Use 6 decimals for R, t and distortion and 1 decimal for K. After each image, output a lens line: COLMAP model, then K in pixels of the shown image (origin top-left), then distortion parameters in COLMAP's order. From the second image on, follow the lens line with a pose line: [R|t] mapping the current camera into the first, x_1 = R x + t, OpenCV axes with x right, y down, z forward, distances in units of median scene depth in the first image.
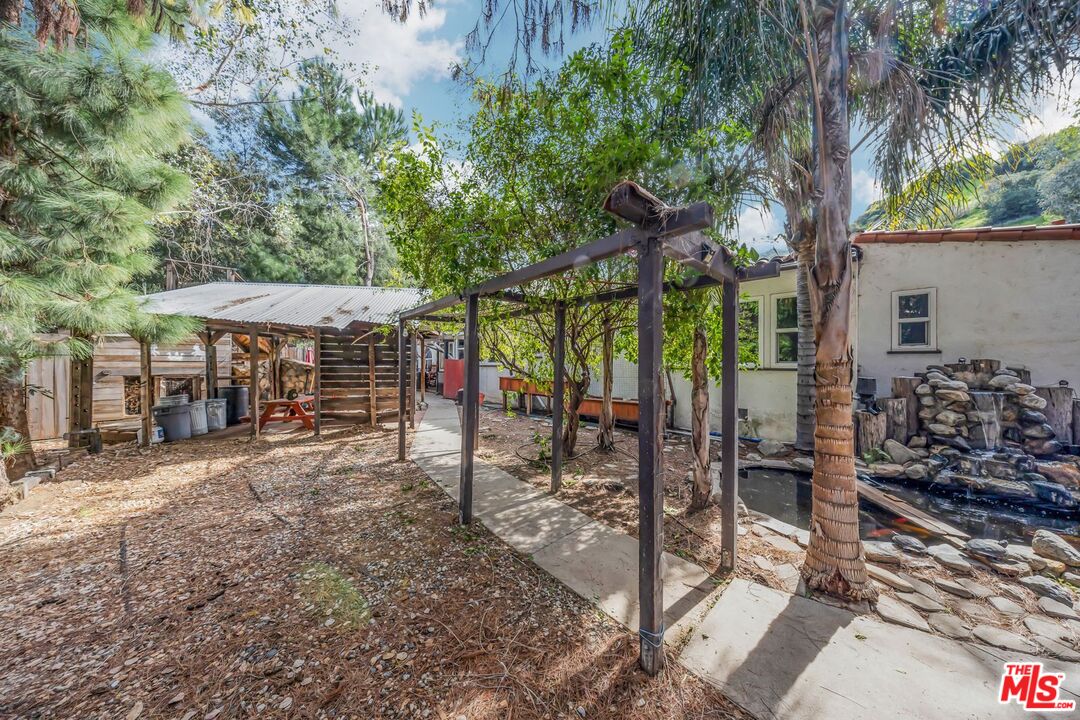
lens RADIAL K [[325.7, 0, 545.1], [0, 325.7, 365.4], [0, 0, 1]] dist [-0.001648, -0.000126]
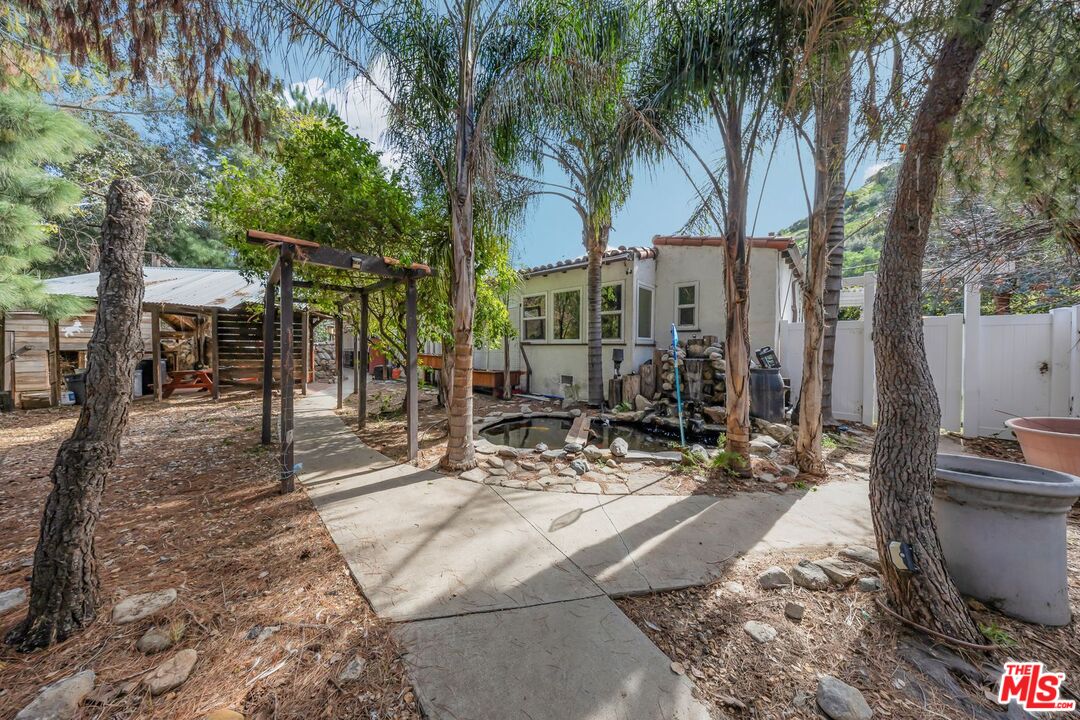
lens RADIAL K [[324.1, 0, 541.2], [0, 324.1, 353.5], [0, 0, 1]] dist [0.000093, -0.000009]
pose [[0.999028, 0.003525, 0.043946, 0.622986], [-0.004088, 0.999911, 0.012727, 0.042998], [-0.043897, -0.012894, 0.998953, -0.327027]]
